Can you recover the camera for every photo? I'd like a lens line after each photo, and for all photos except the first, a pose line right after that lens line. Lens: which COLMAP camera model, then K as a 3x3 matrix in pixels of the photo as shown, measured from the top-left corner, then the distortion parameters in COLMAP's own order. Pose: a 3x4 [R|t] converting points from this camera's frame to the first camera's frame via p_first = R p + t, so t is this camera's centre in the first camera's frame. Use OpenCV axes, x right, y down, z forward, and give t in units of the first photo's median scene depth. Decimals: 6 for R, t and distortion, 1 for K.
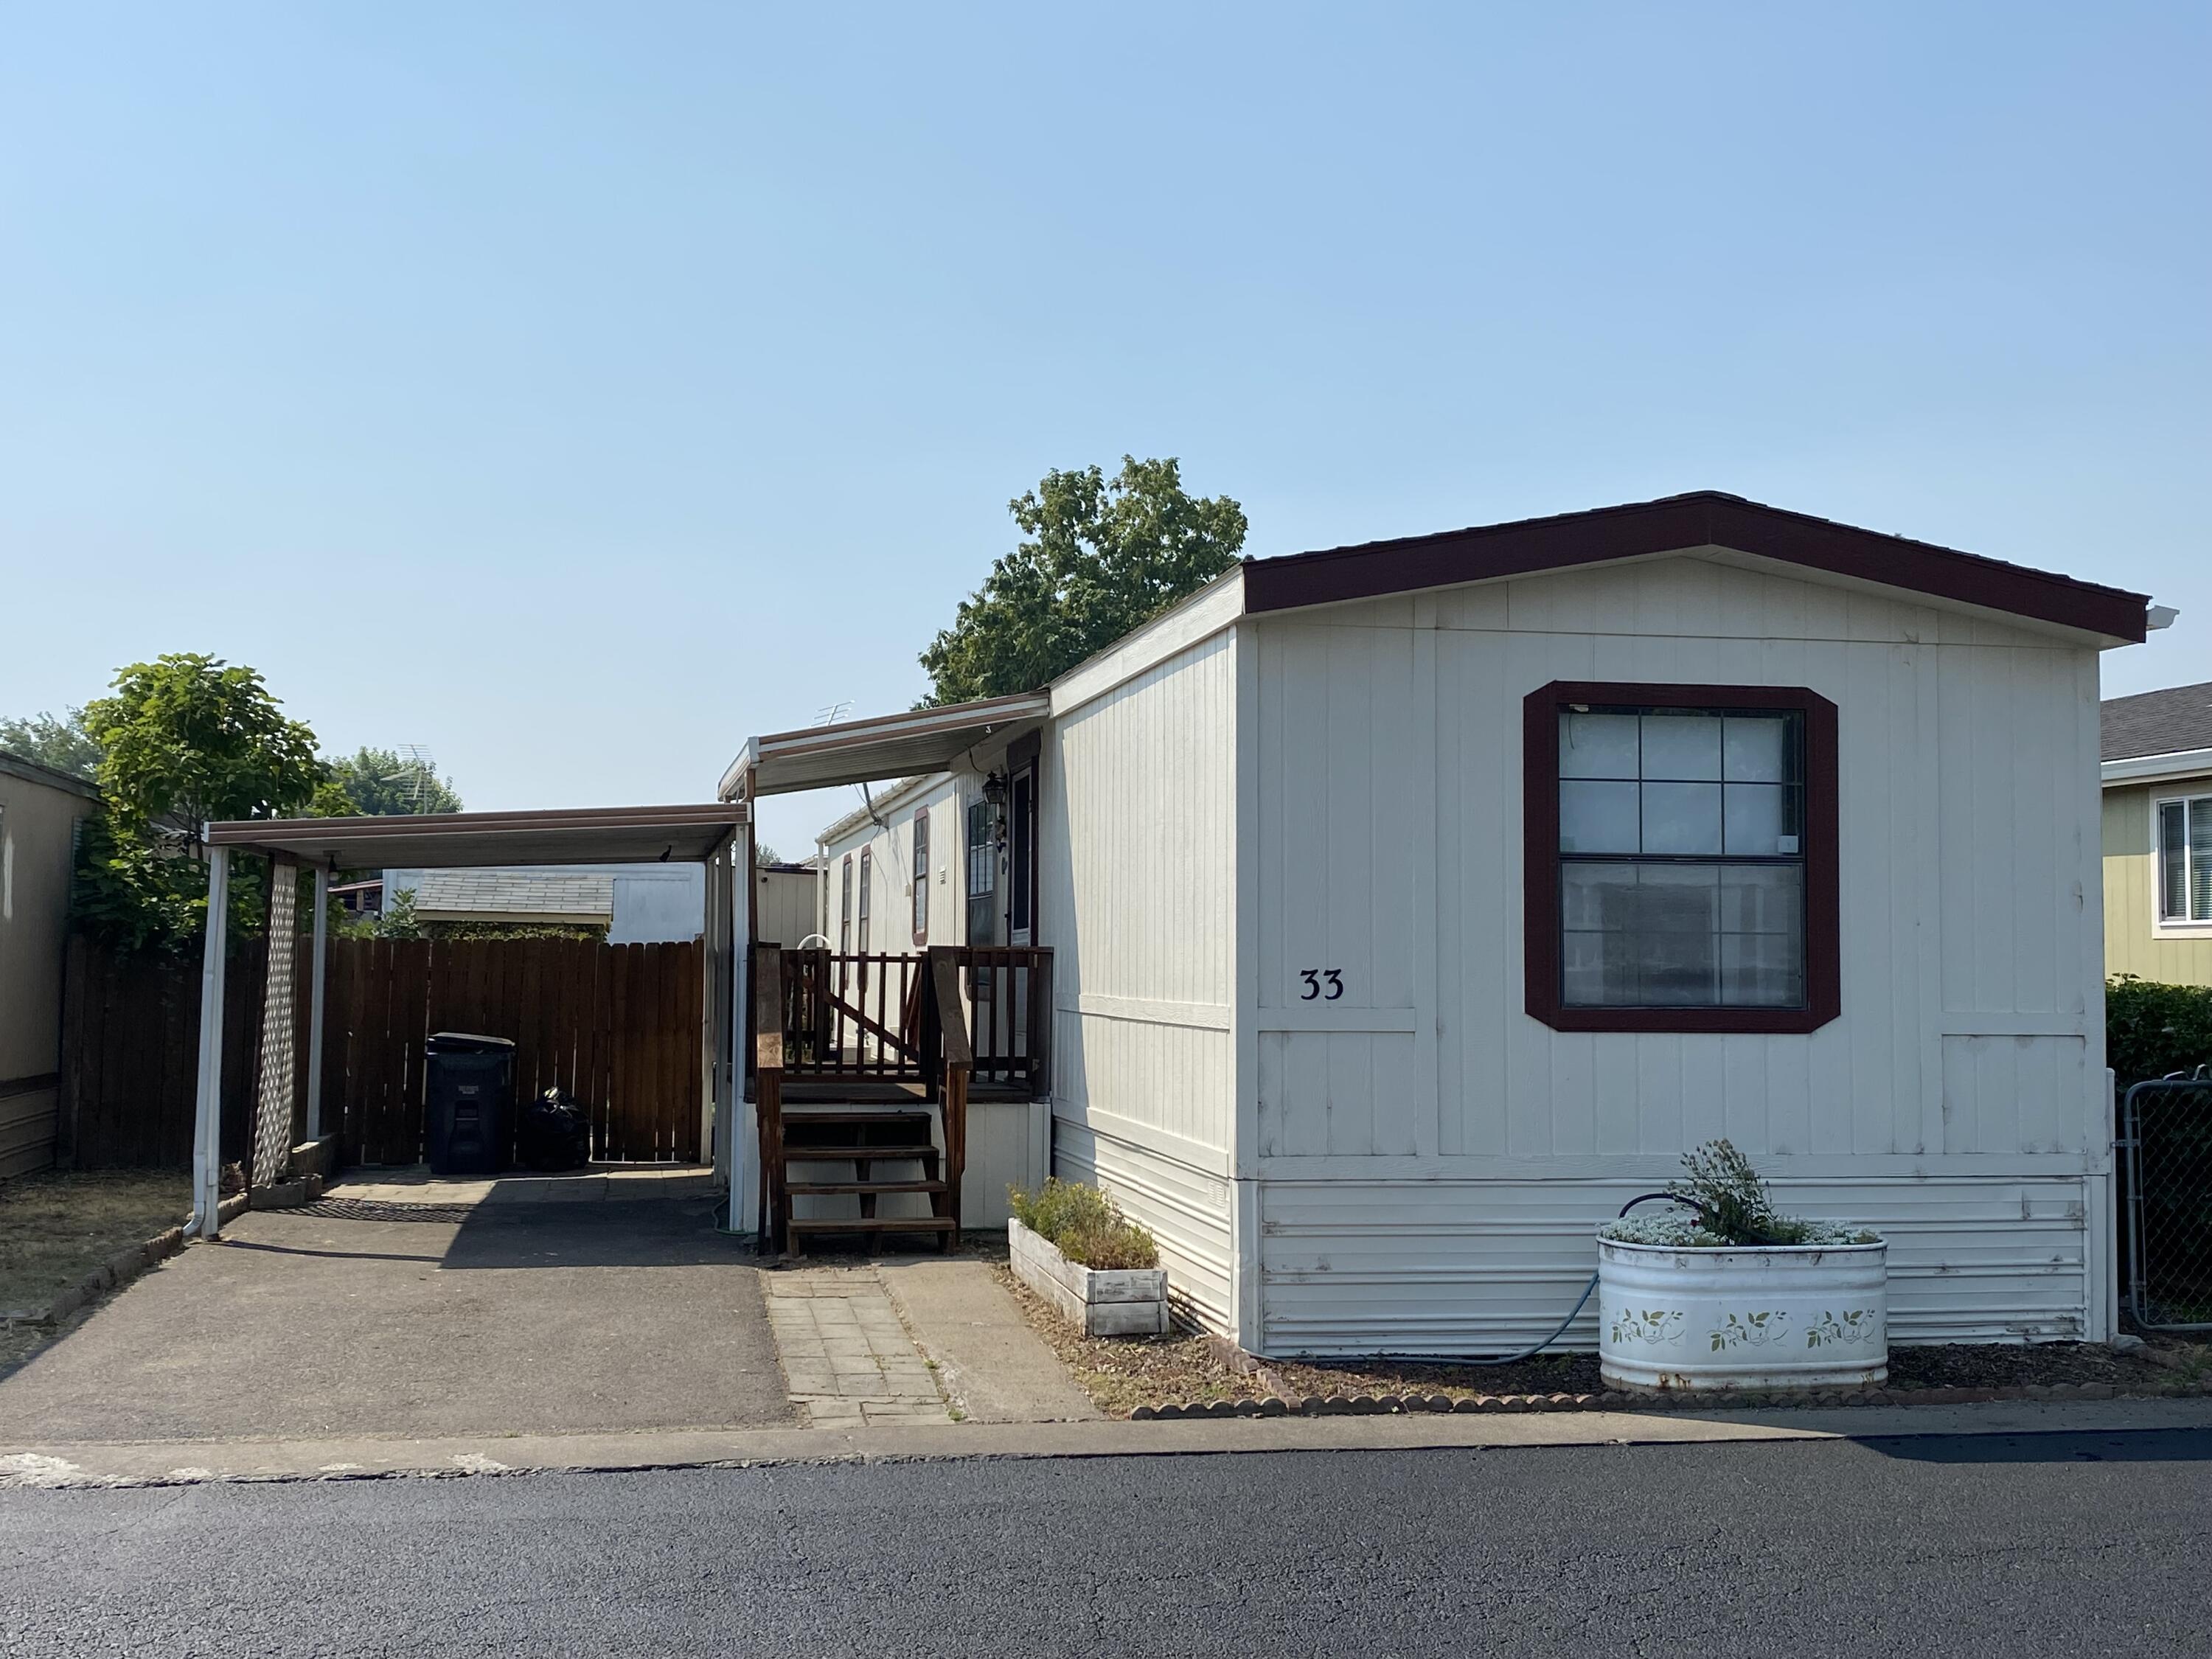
lens RADIAL K [[2409.9, 0, 1106.0], [0, 2409.9, 829.5], [0, 0, 1]] dist [0.176591, -0.001444]
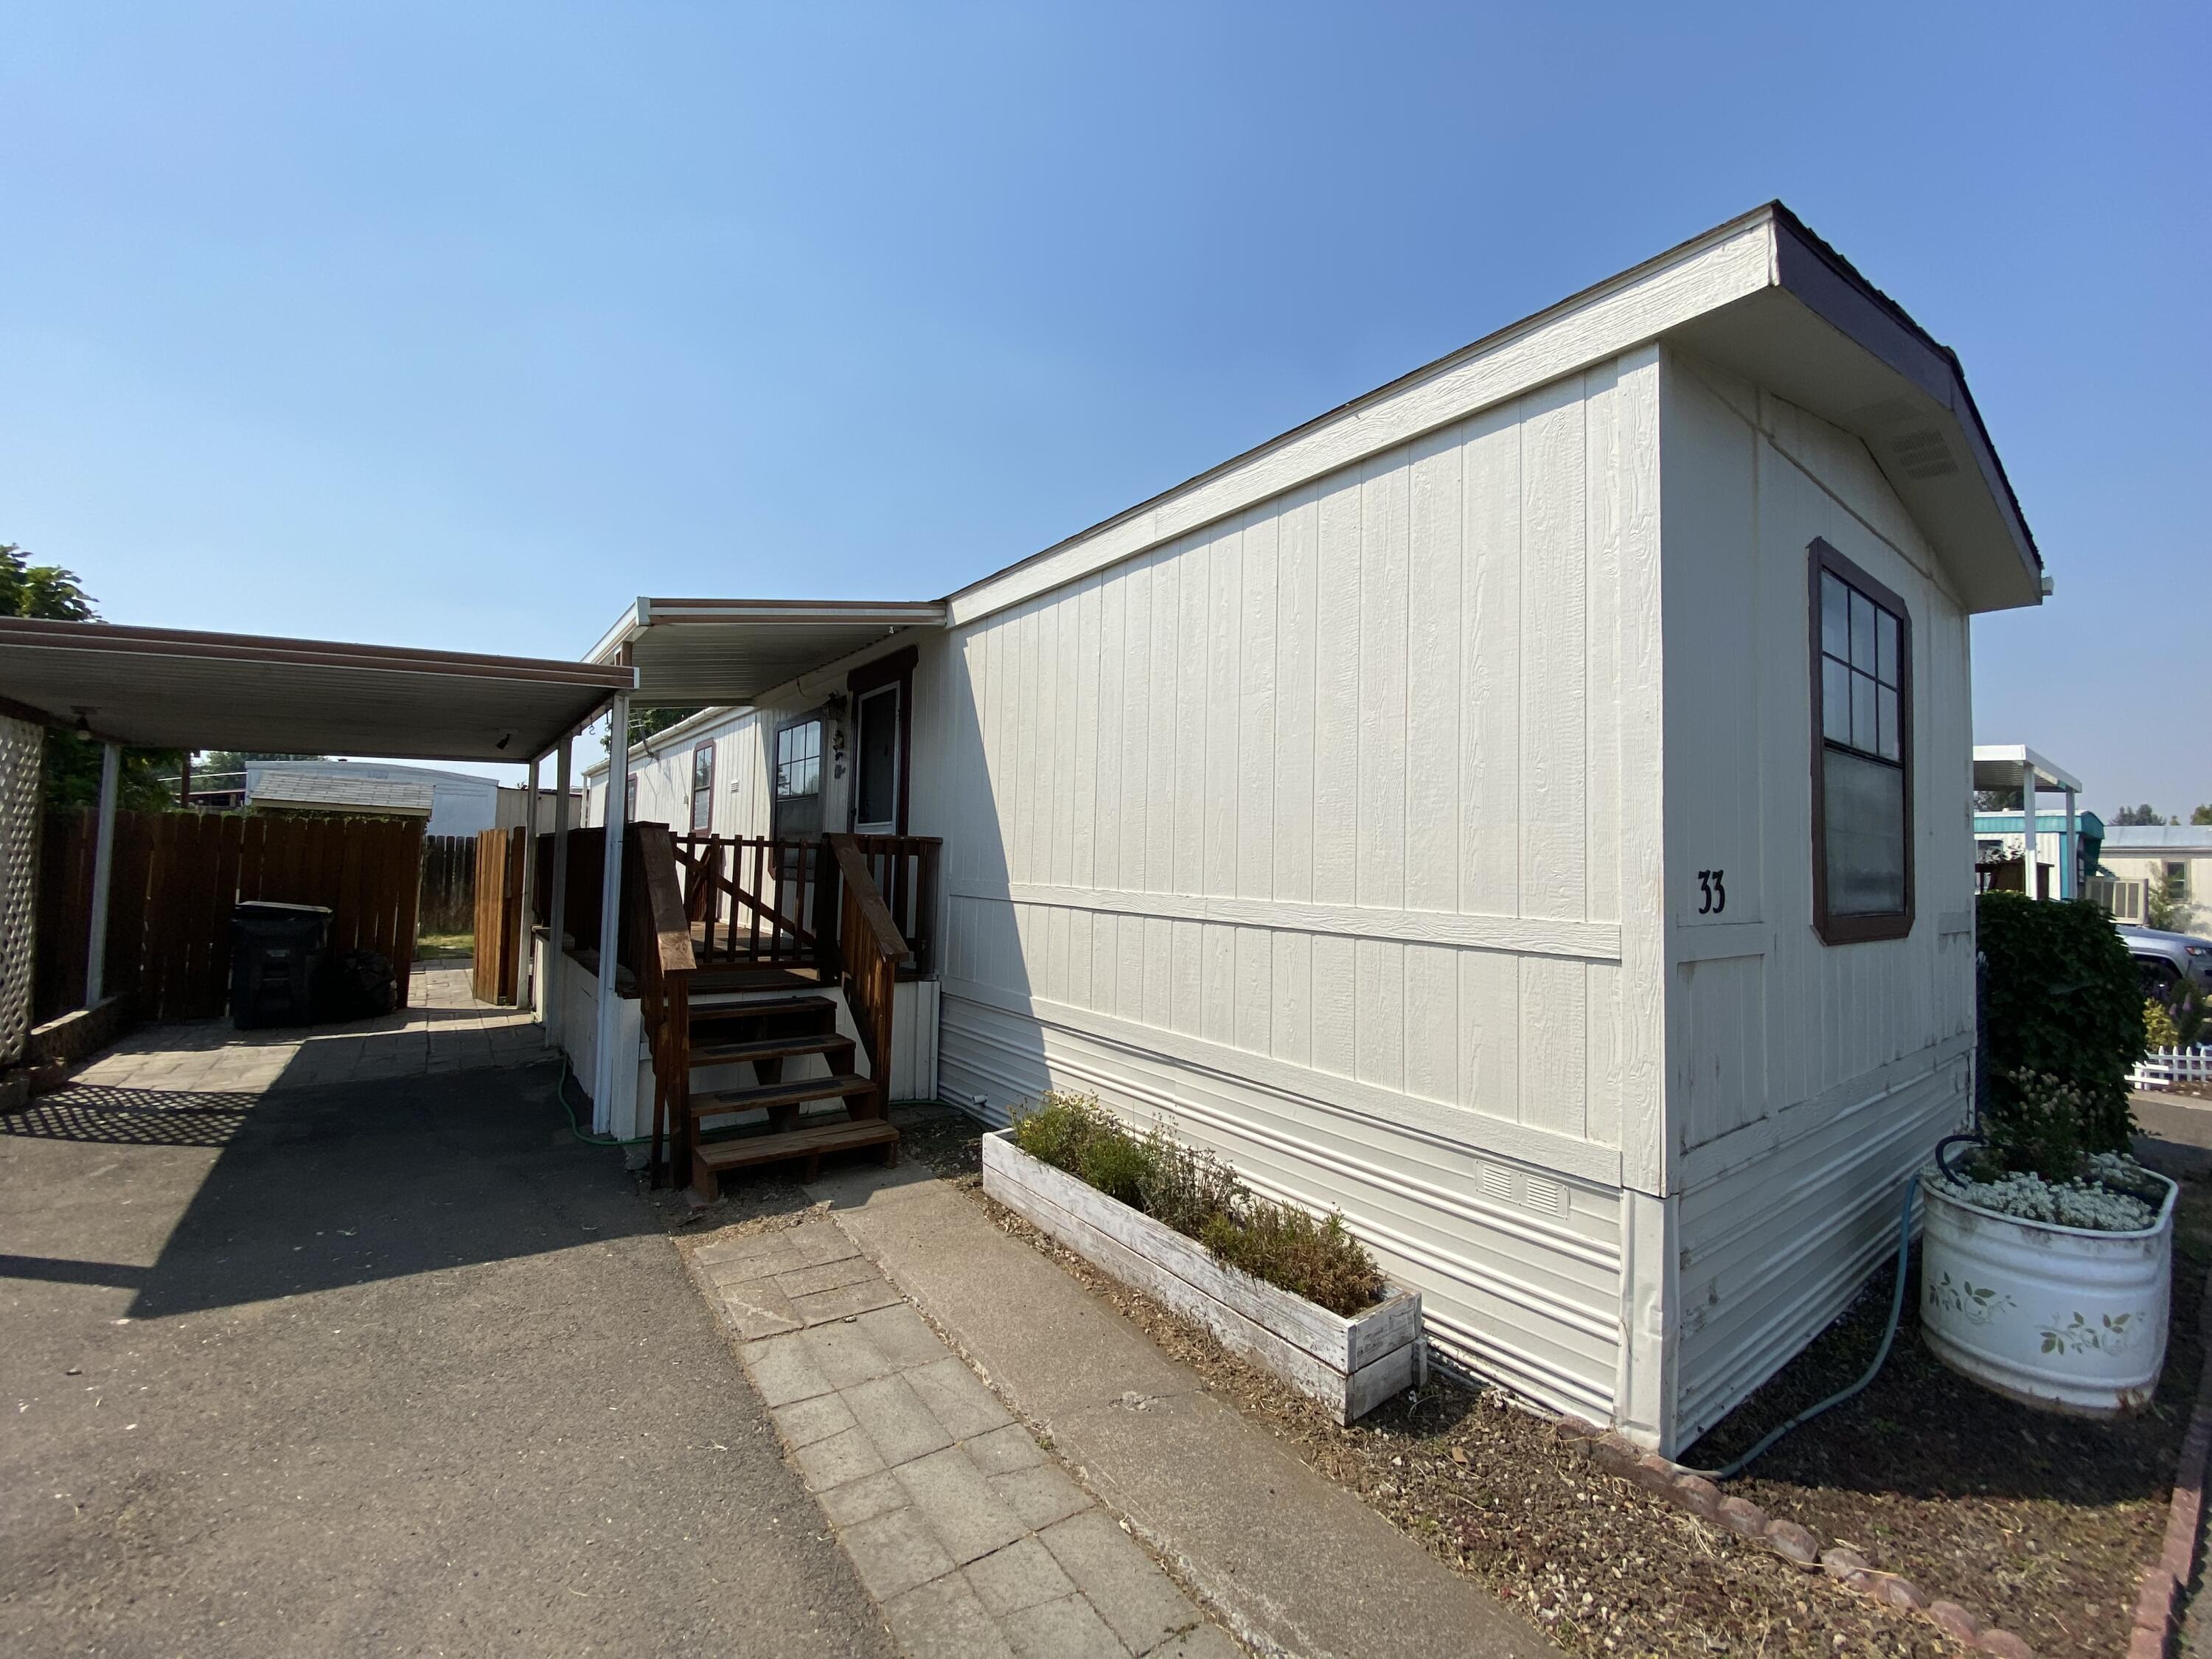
lens RADIAL K [[898.2, 0, 1112.1], [0, 898.2, 822.0], [0, 0, 1]] dist [0.029161, -0.020100]
pose [[0.900156, 0.034213, 0.434221, -0.100407], [-0.042298, 0.999065, 0.008968, 0.027146], [-0.433508, -0.026439, 0.900762, 0.464974]]
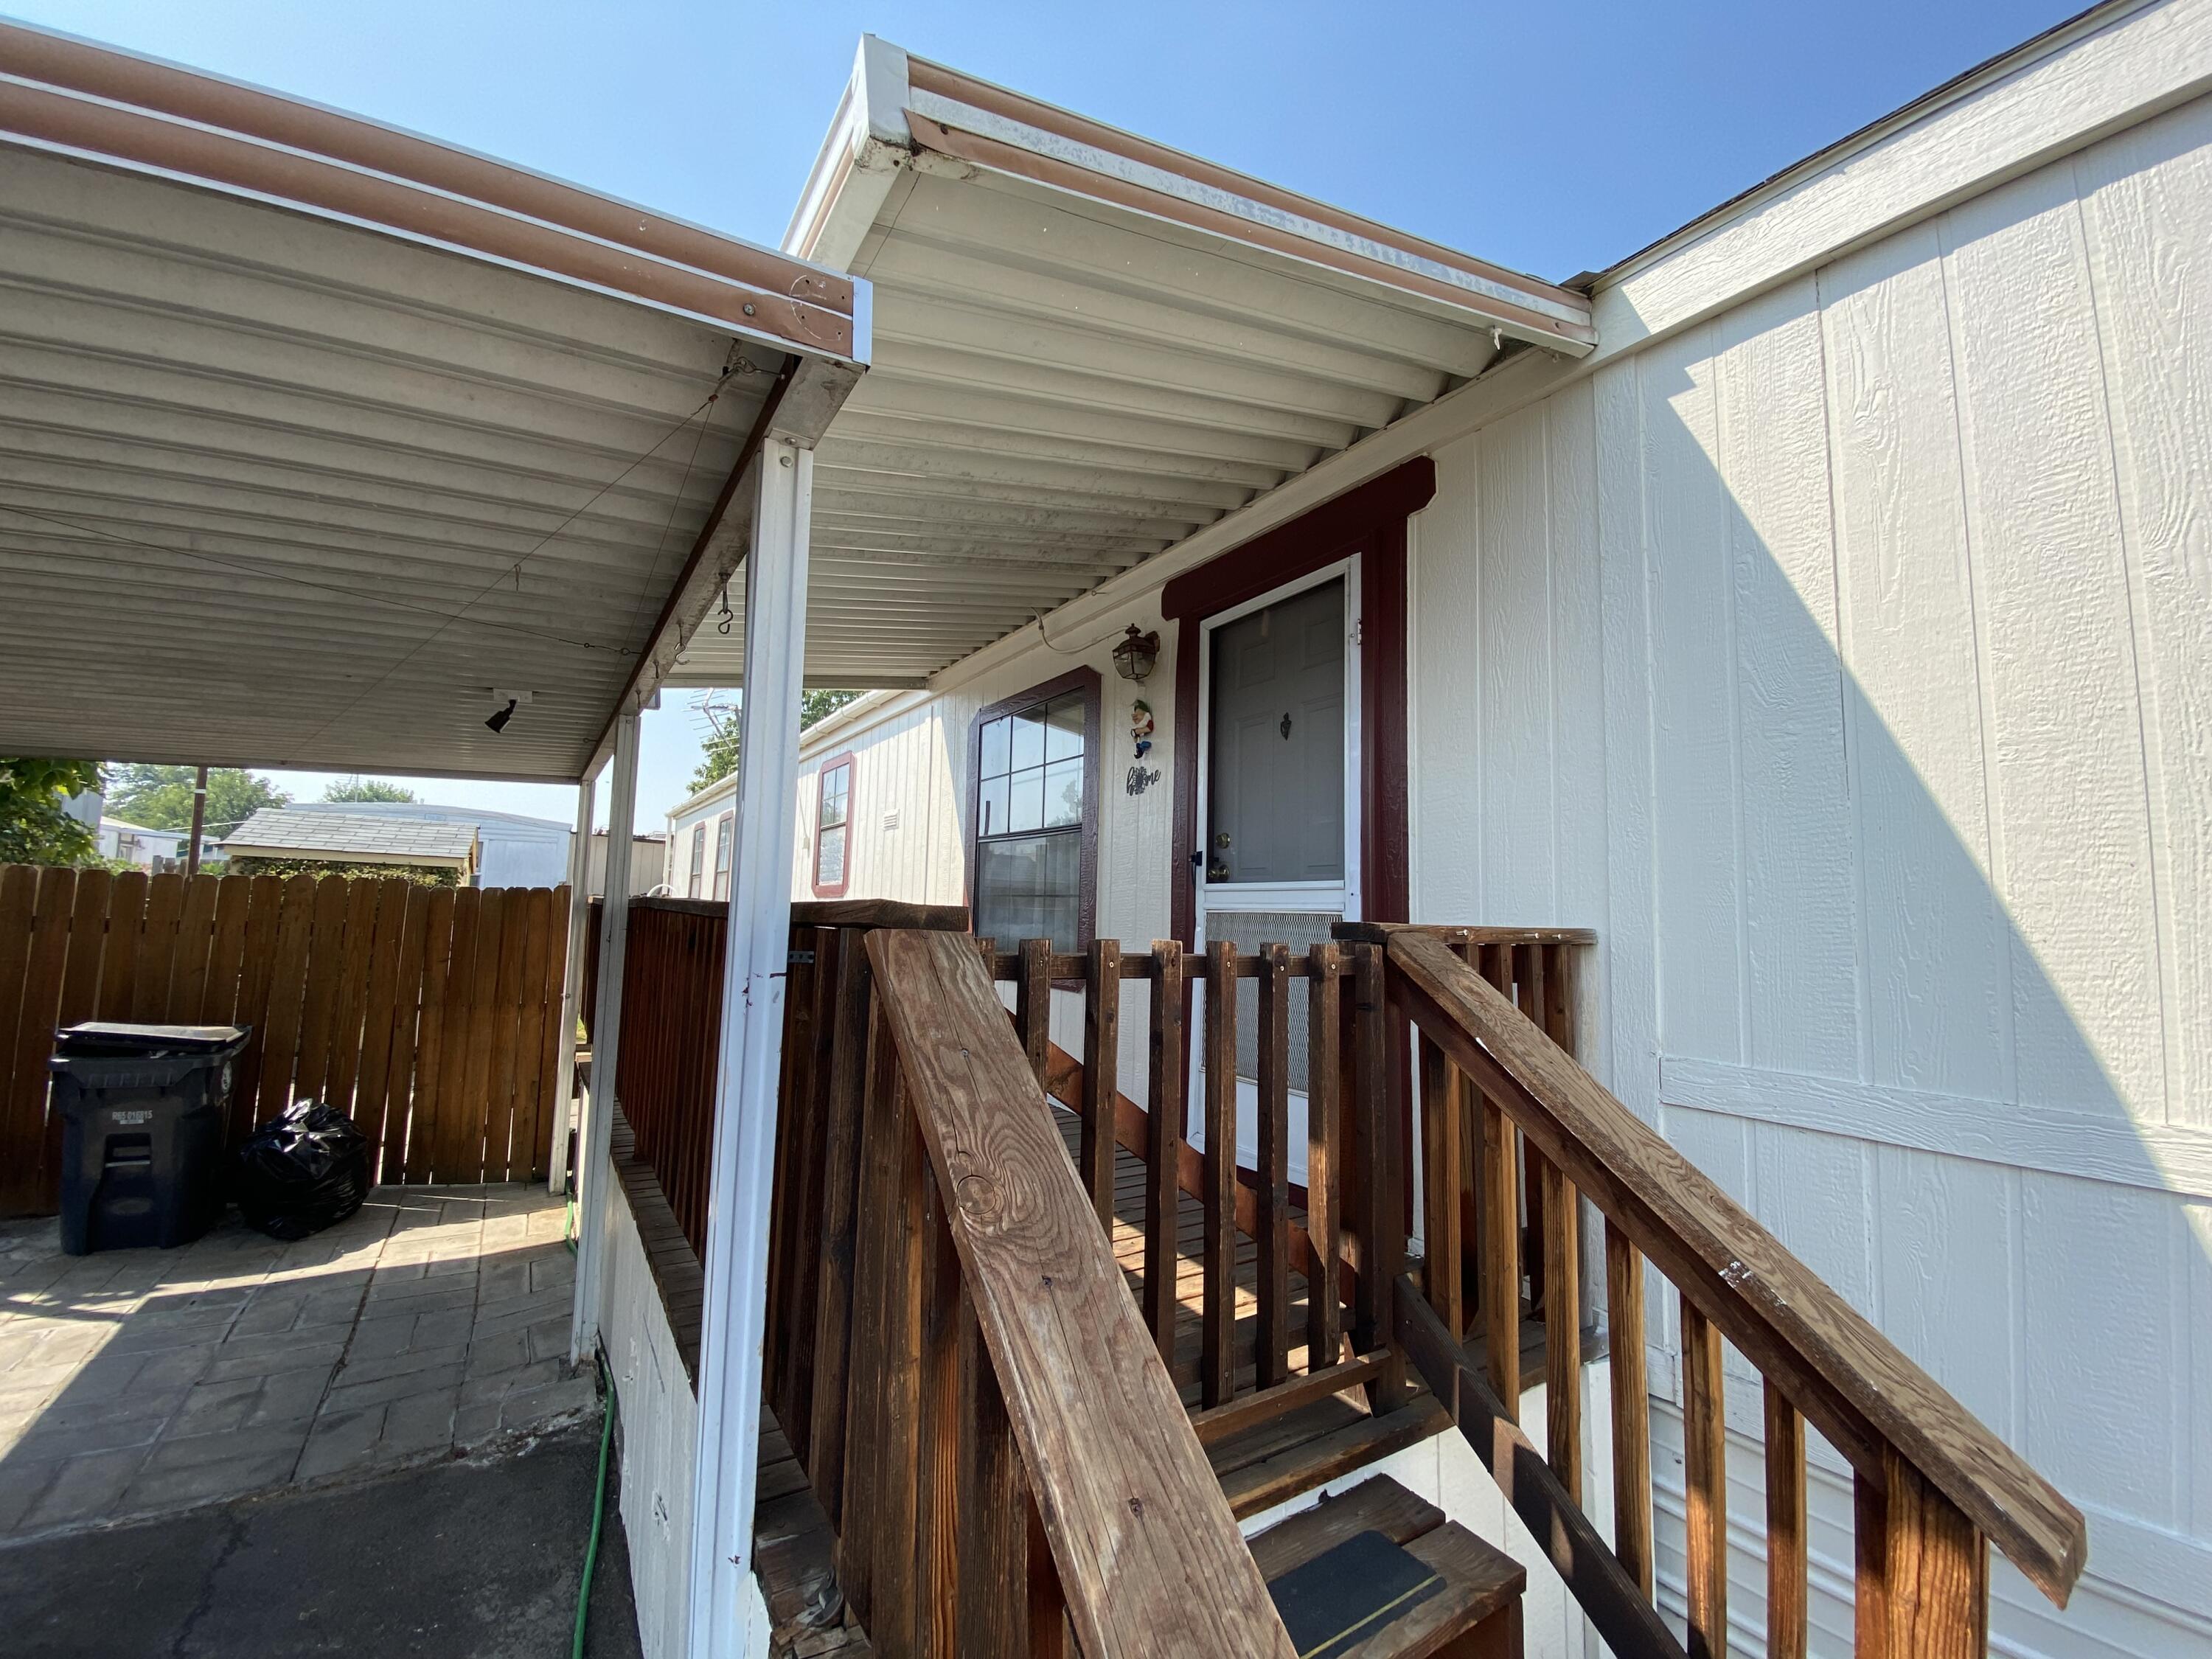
lens RADIAL K [[898.2, 0, 1112.1], [0, 898.2, 822.0], [0, 0, 1]] dist [0.029161, -0.020100]
pose [[0.929477, 0.051404, 0.365281, -0.117038], [-0.039132, 0.998396, -0.040925, 0.031465], [-0.366799, 0.023744, 0.929997, 0.694657]]
